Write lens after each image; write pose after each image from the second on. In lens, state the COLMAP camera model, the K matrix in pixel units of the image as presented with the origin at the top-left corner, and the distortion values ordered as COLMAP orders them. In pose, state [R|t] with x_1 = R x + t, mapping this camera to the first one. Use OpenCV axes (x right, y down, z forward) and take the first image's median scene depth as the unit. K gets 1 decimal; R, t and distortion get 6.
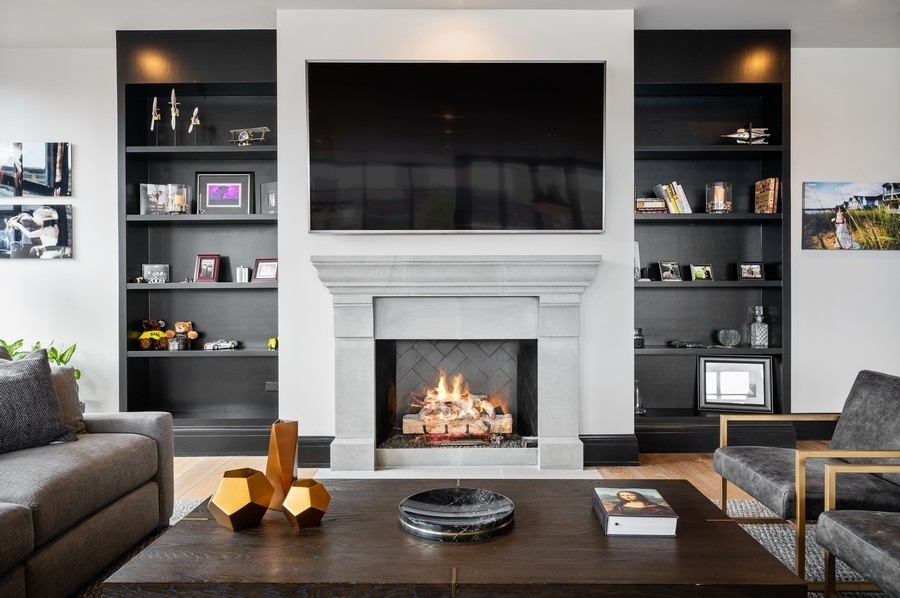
lens RADIAL K [[627.5, 0, 454.4], [0, 627.5, 293.4], [0, 0, 1]] dist [0.005288, 0.001126]
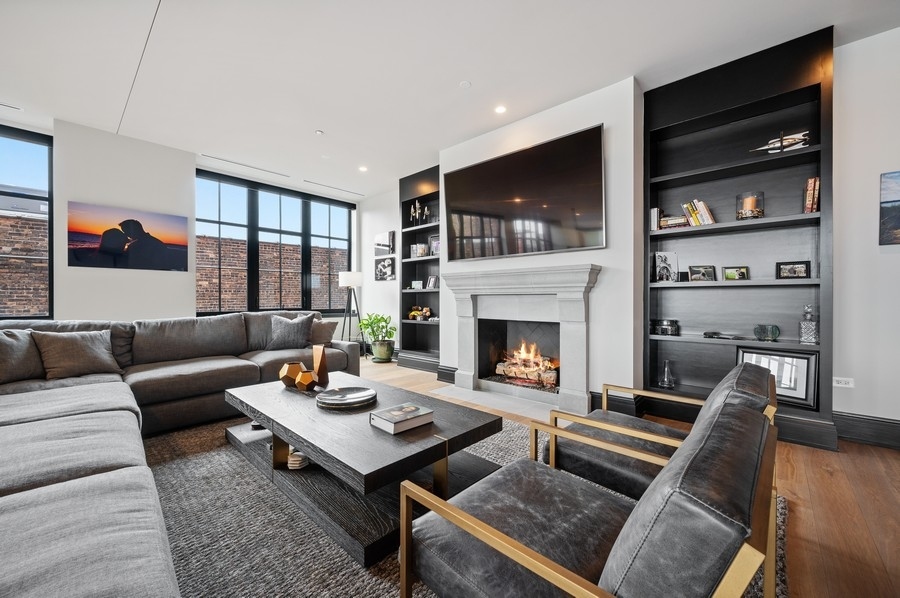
lens RADIAL K [[351.4, 0, 451.2], [0, 351.4, 297.7], [0, 0, 1]] dist [-0.009889, 0.000013]
pose [[0.734627, 0.001841, -0.678469, 0.459682], [-0.005477, 0.999980, -0.003217, 0.015754], [0.678449, 0.006079, 0.734622, 0.186497]]
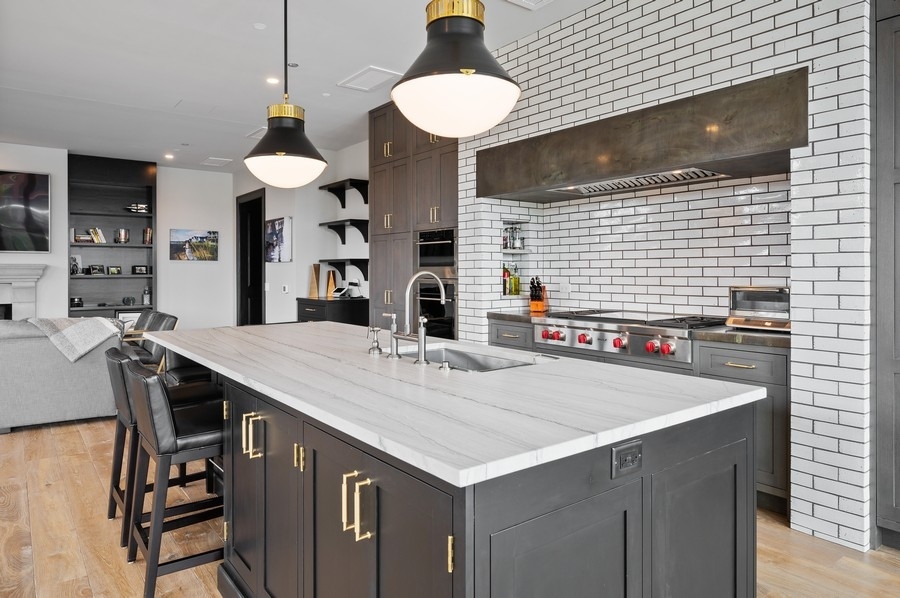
lens RADIAL K [[530.5, 0, 432.1], [0, 530.5, 275.7], [0, 0, 1]] dist [-0.030170, -0.002086]
pose [[0.780089, -0.003860, 0.625657, 0.127303], [0.002169, 0.999992, 0.003465, -0.020231], [-0.625665, -0.001346, 0.780091, -1.063885]]
